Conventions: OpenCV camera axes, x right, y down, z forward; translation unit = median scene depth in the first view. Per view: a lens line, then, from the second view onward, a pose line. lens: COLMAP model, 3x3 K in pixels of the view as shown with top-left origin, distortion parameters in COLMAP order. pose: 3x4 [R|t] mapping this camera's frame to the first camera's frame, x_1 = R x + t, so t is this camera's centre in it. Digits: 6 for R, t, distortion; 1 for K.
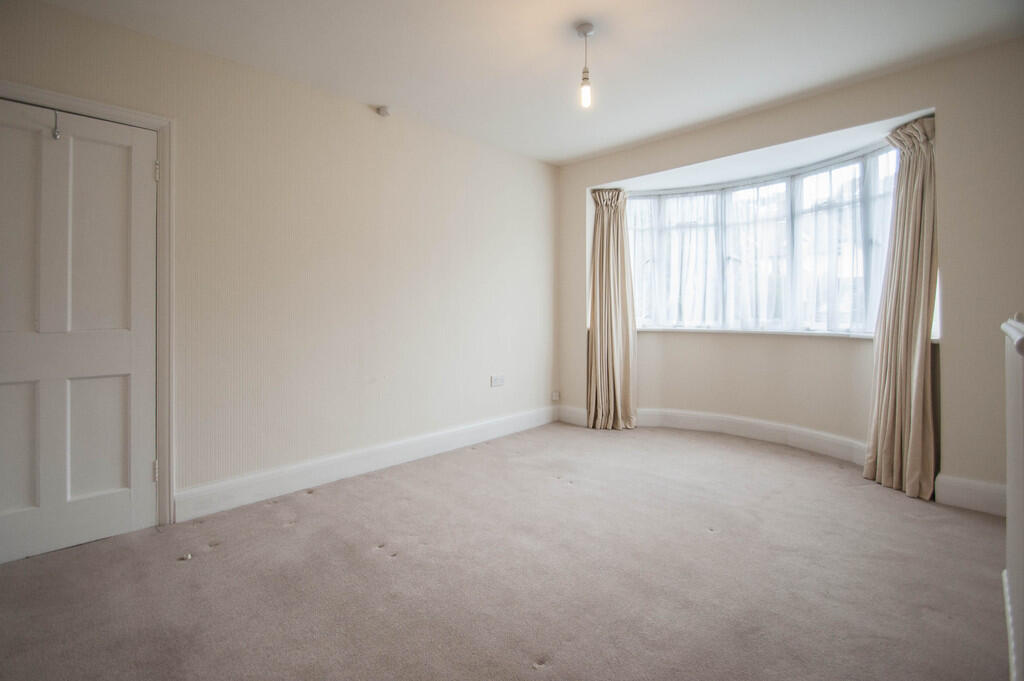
lens RADIAL K [[463.5, 0, 512.0], [0, 463.5, 340.5], [0, 0, 1]] dist [0.047141, -0.000046]
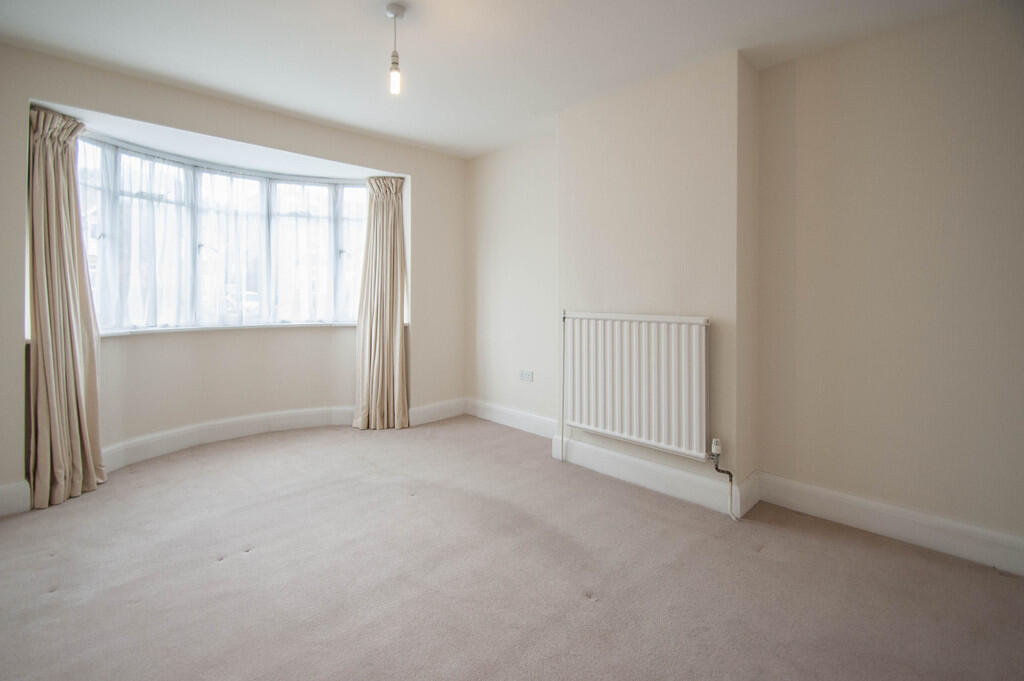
lens RADIAL K [[475.6, 0, 512.0], [0, 475.6, 340.5], [0, 0, 1]] dist [-0.000864, 0.000089]
pose [[0.032665, -0.094610, 0.994978, -0.483608], [0.064360, 0.993643, 0.092370, -0.050512], [-0.997392, 0.061020, 0.038547, 0.446103]]
